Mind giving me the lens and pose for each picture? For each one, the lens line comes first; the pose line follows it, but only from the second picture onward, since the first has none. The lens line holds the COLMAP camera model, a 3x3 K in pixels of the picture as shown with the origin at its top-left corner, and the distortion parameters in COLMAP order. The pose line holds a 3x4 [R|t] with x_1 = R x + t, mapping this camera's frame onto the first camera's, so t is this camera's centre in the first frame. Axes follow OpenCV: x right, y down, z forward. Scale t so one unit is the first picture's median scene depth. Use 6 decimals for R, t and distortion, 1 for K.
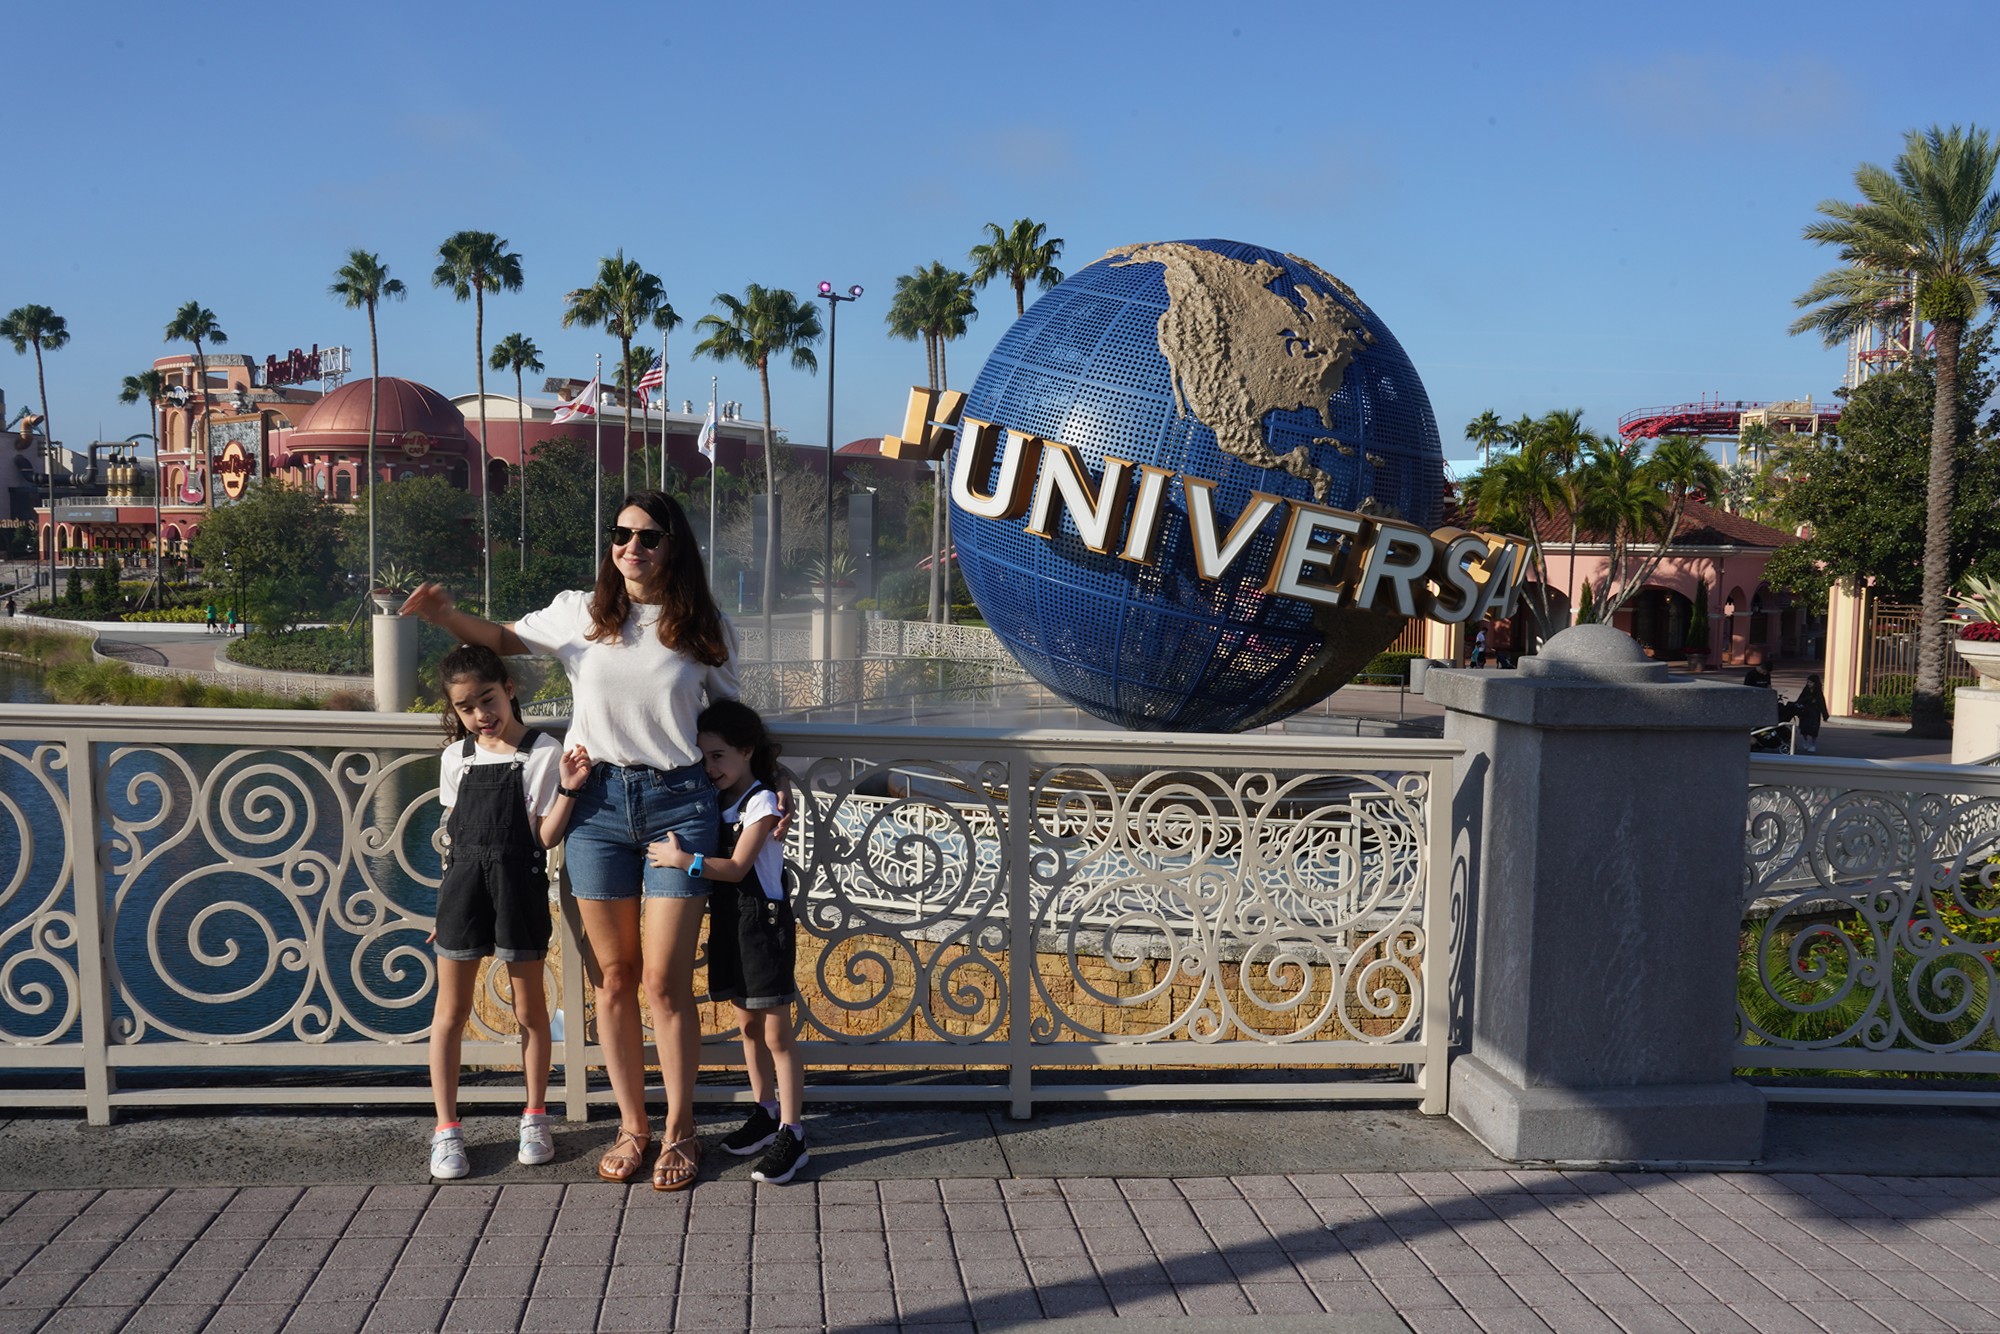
lens RADIAL K [[1630.2, 0, 999.4], [0, 1630.2, 668.5], [0, 0, 1]] dist [0.000588, 0.006590]
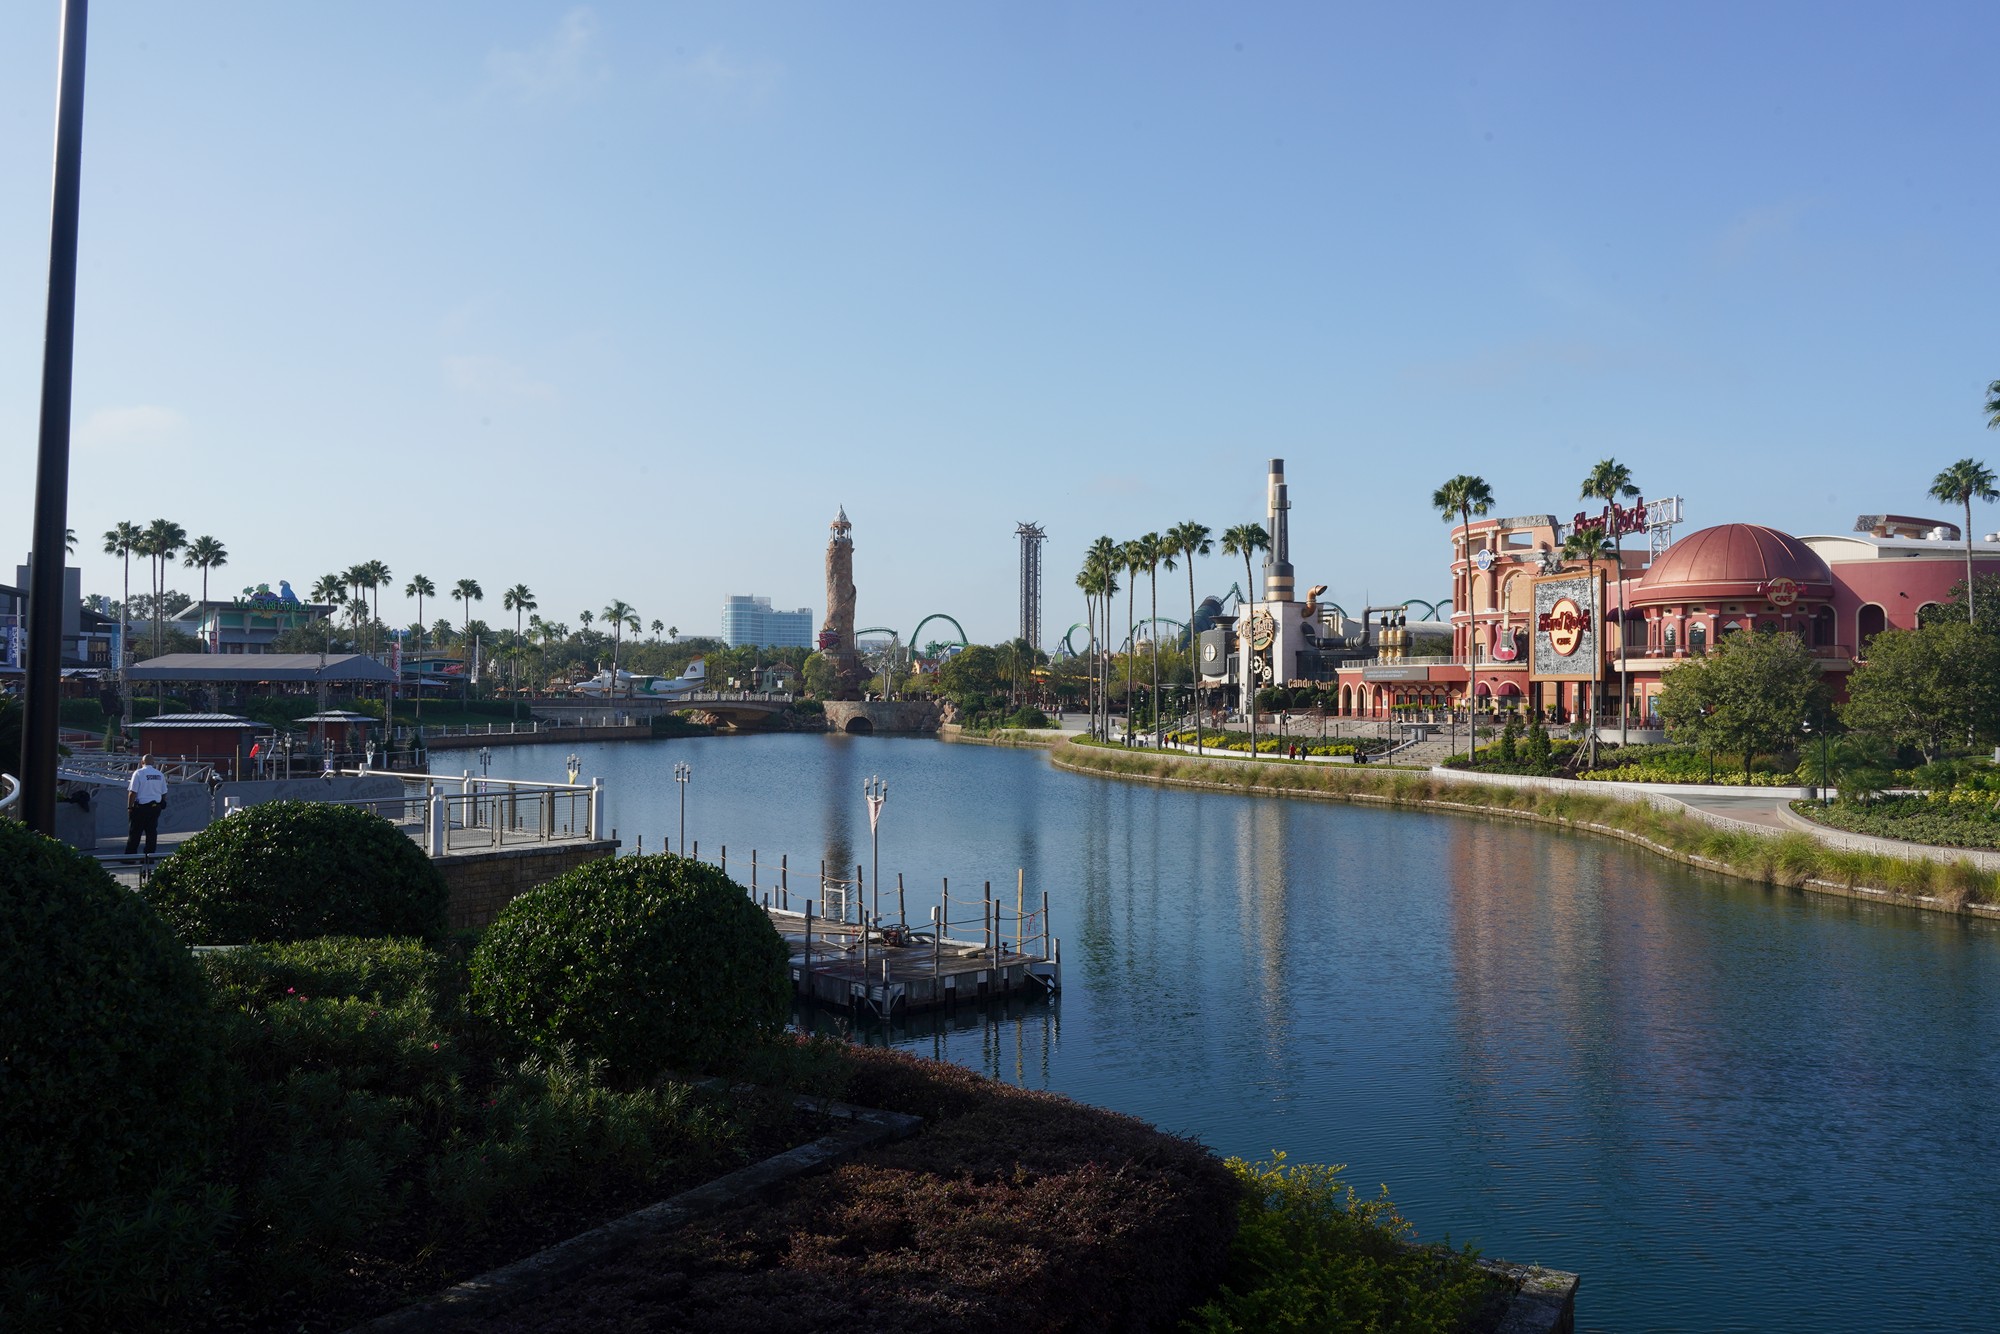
lens RADIAL K [[1630.2, 0, 993.8], [0, 1630.2, 667.0], [0, 0, 1]] dist [0.000588, 0.006590]
pose [[0.779585, -0.018814, -0.626013, -0.100243], [-0.041003, 0.995871, -0.080991, -0.001206], [0.624952, 0.088808, 0.775595, 0.003196]]
